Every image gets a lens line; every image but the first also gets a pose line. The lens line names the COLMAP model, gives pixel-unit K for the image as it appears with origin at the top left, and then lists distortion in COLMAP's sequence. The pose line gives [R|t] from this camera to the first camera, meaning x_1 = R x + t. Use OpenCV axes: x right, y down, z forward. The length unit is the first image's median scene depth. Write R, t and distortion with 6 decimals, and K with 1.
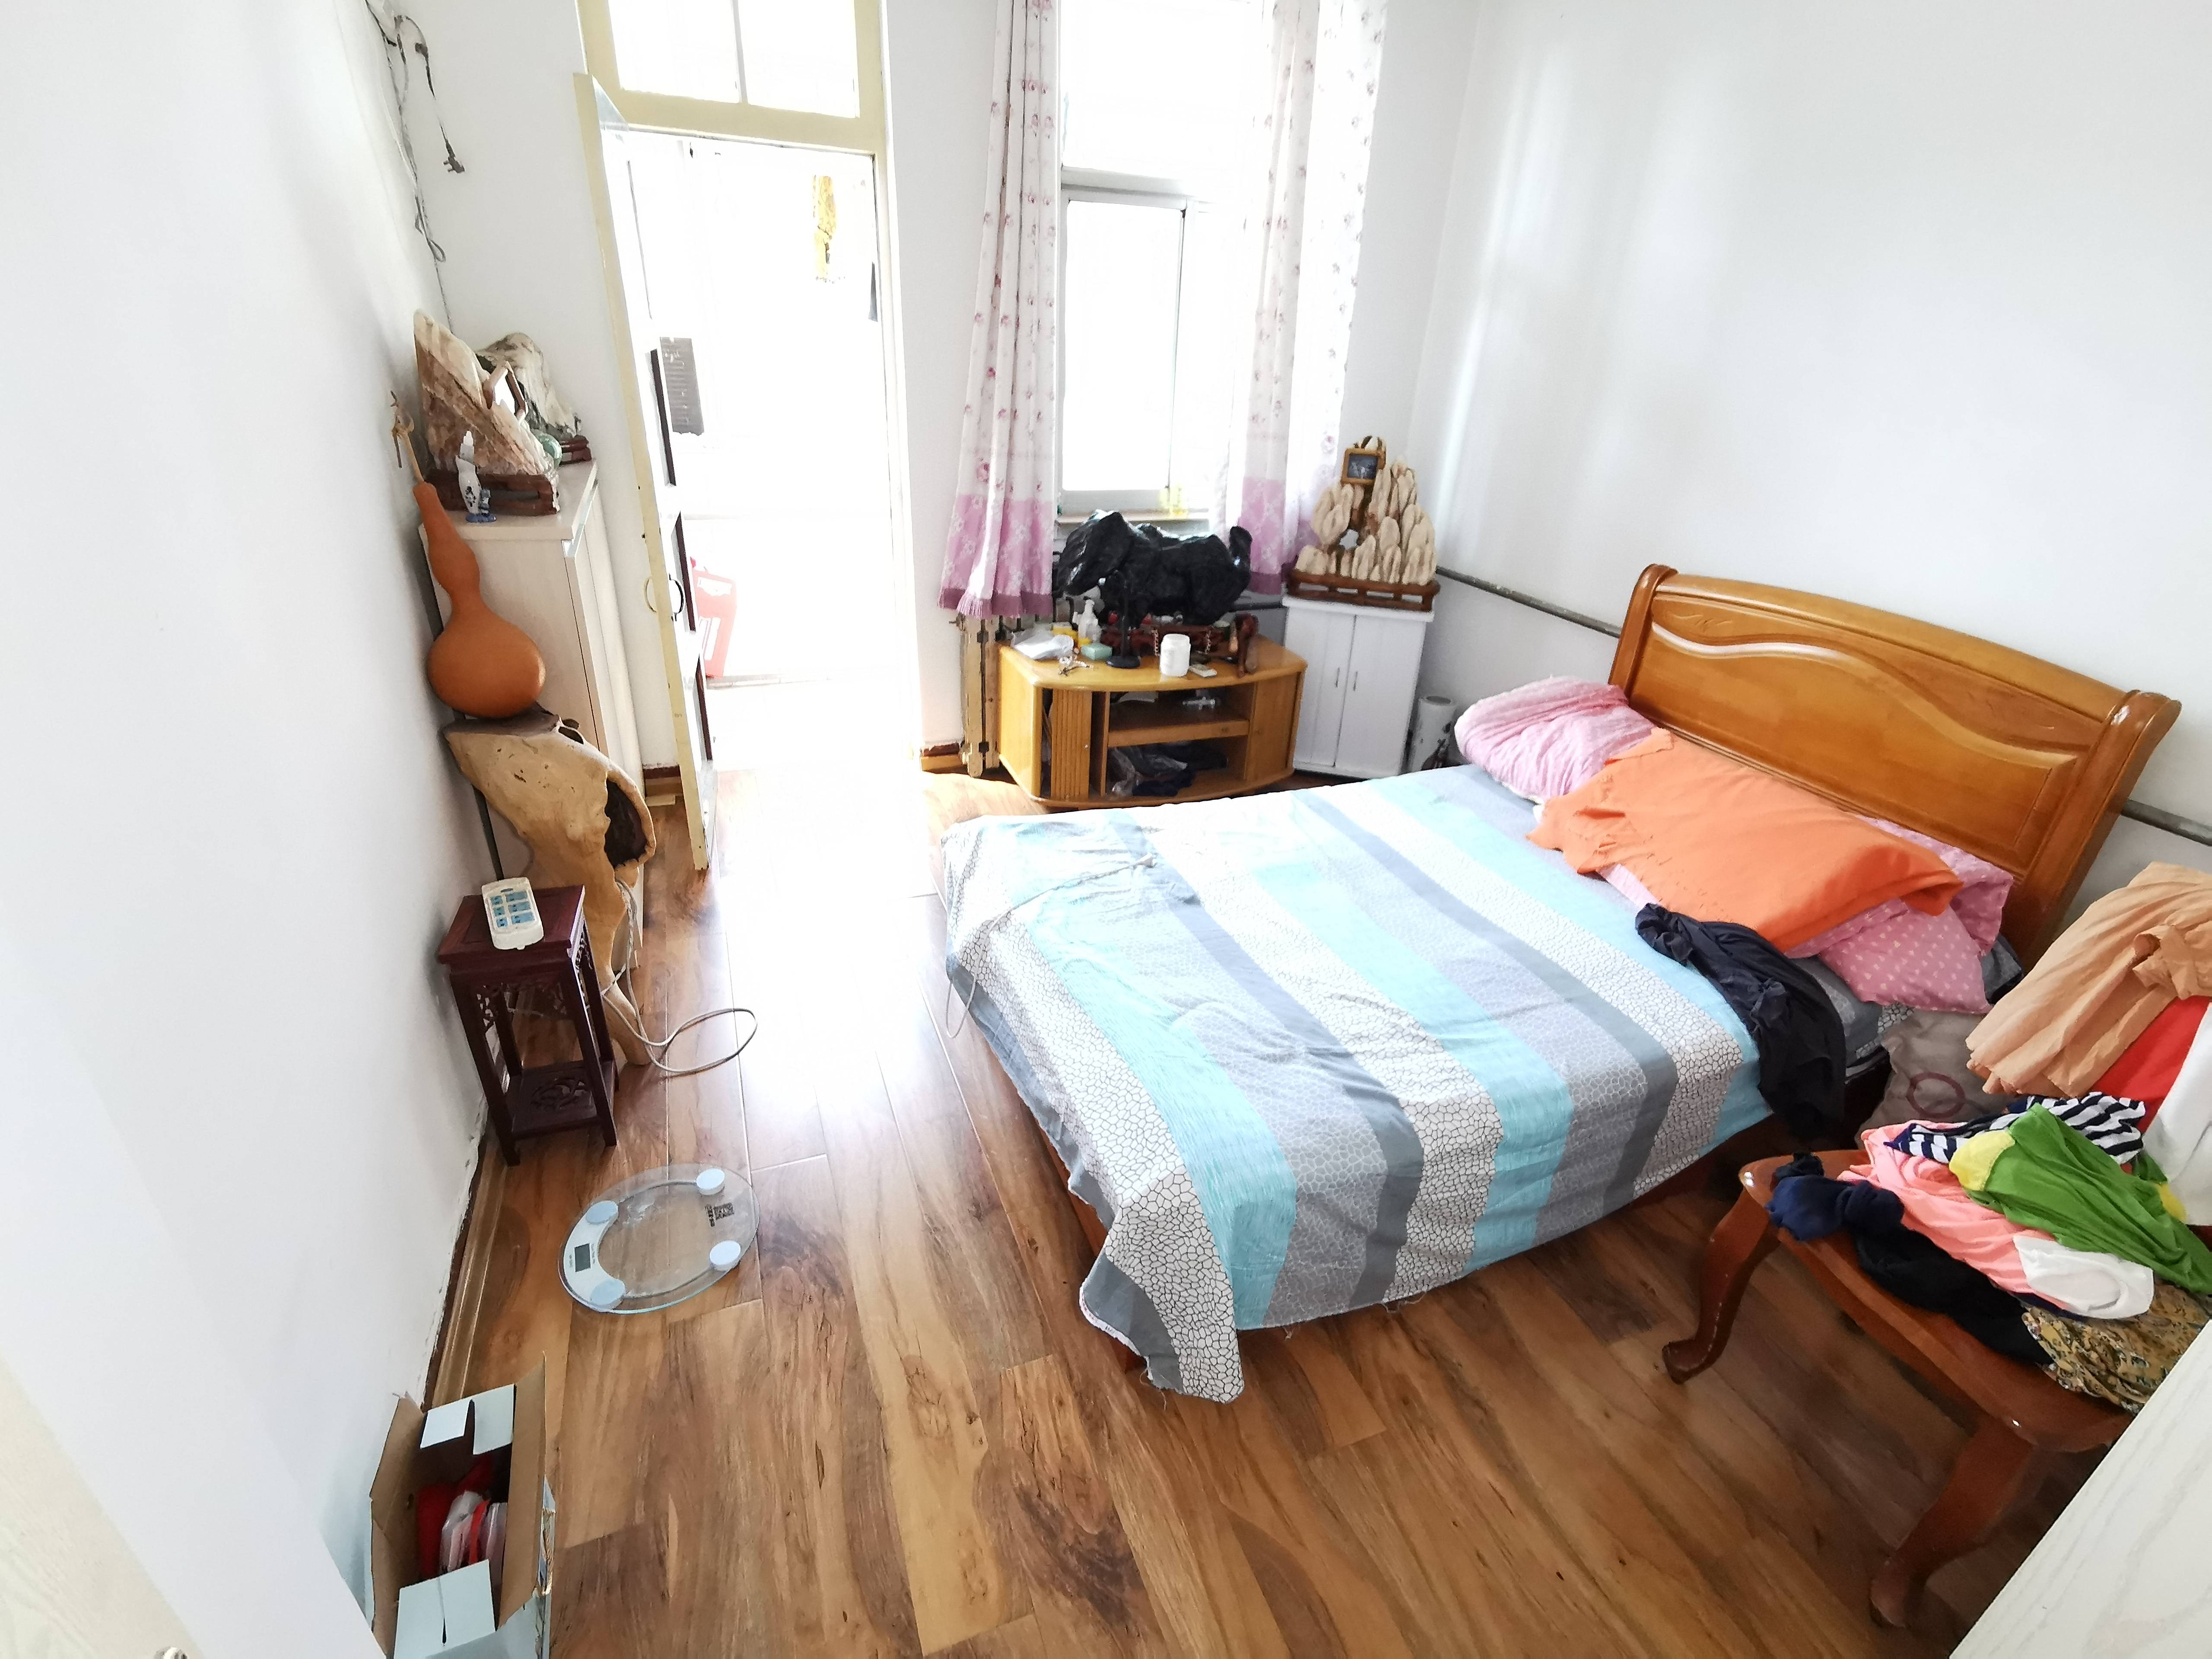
lens RADIAL K [[1019.3, 0, 1106.0], [0, 1019.3, 829.5], [0, 0, 1]] dist [-0.014875, 0.017461]
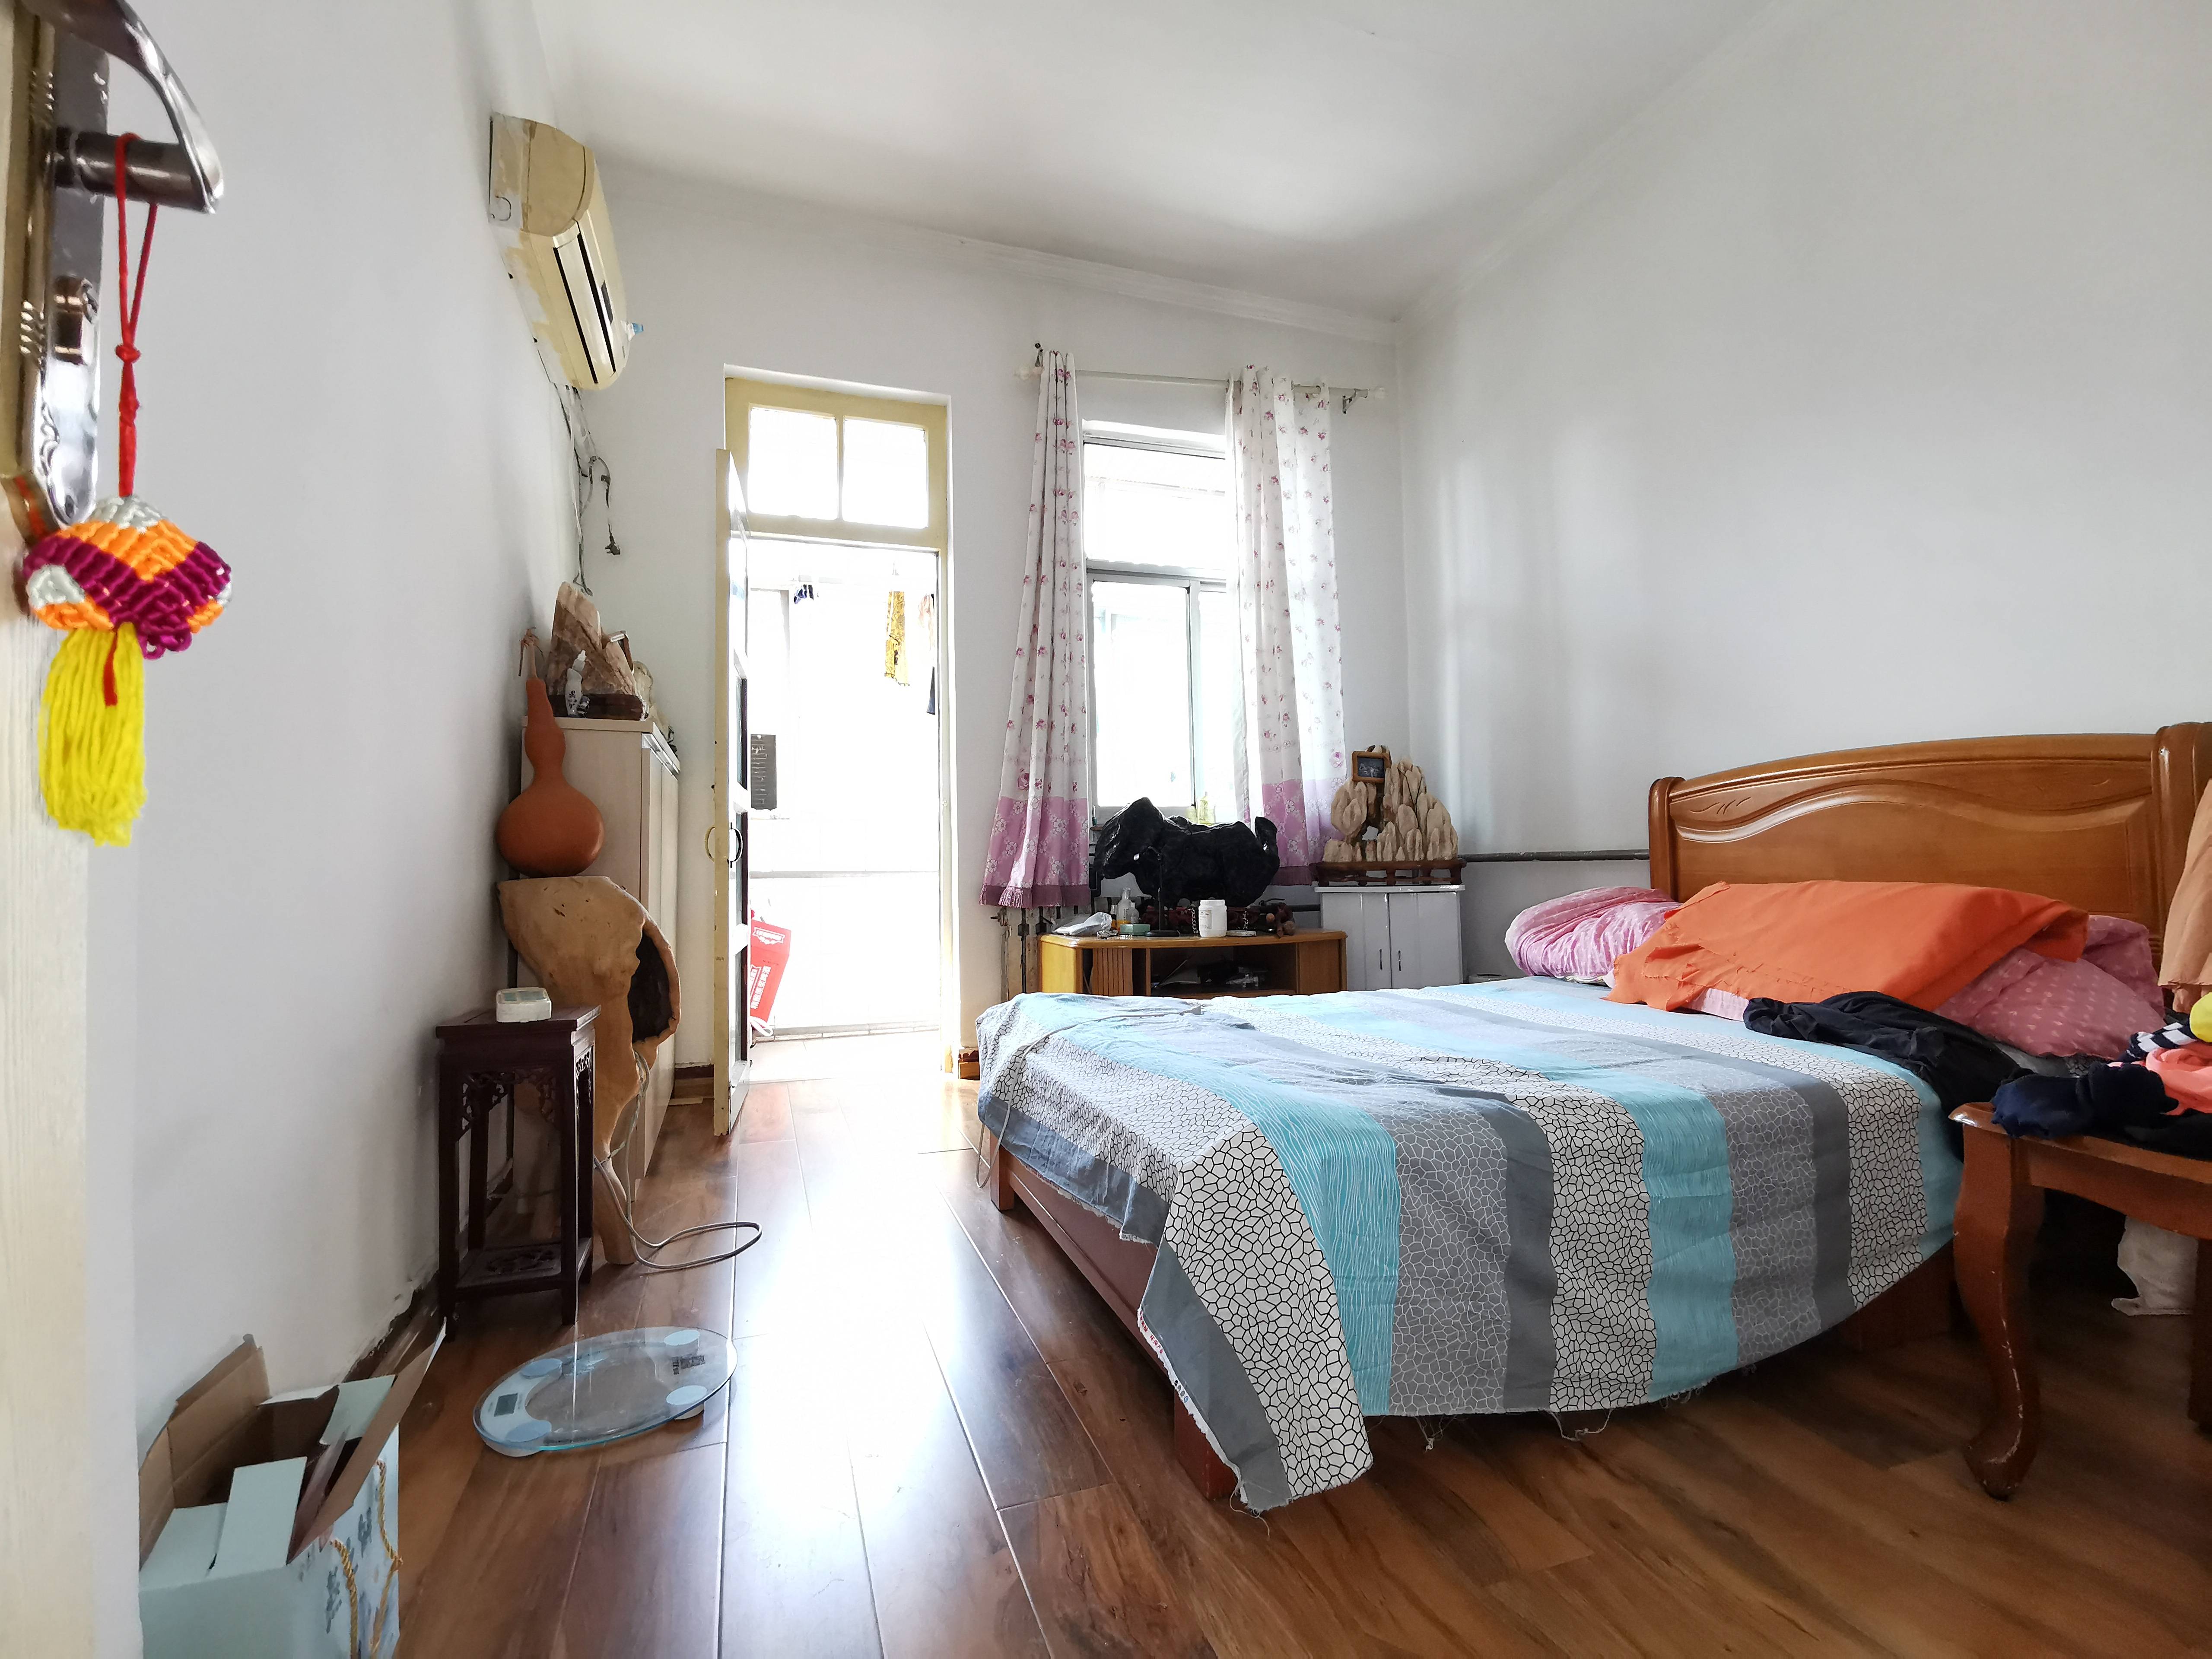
lens RADIAL K [[1019.3, 0, 1106.0], [0, 1019.3, 829.5], [0, 0, 1]] dist [-0.014875, 0.017461]
pose [[0.997768, -0.059616, -0.030094, -0.002204], [0.037416, 0.872311, -0.487519, 0.252311], [0.055315, 0.485304, 0.872594, 0.073627]]
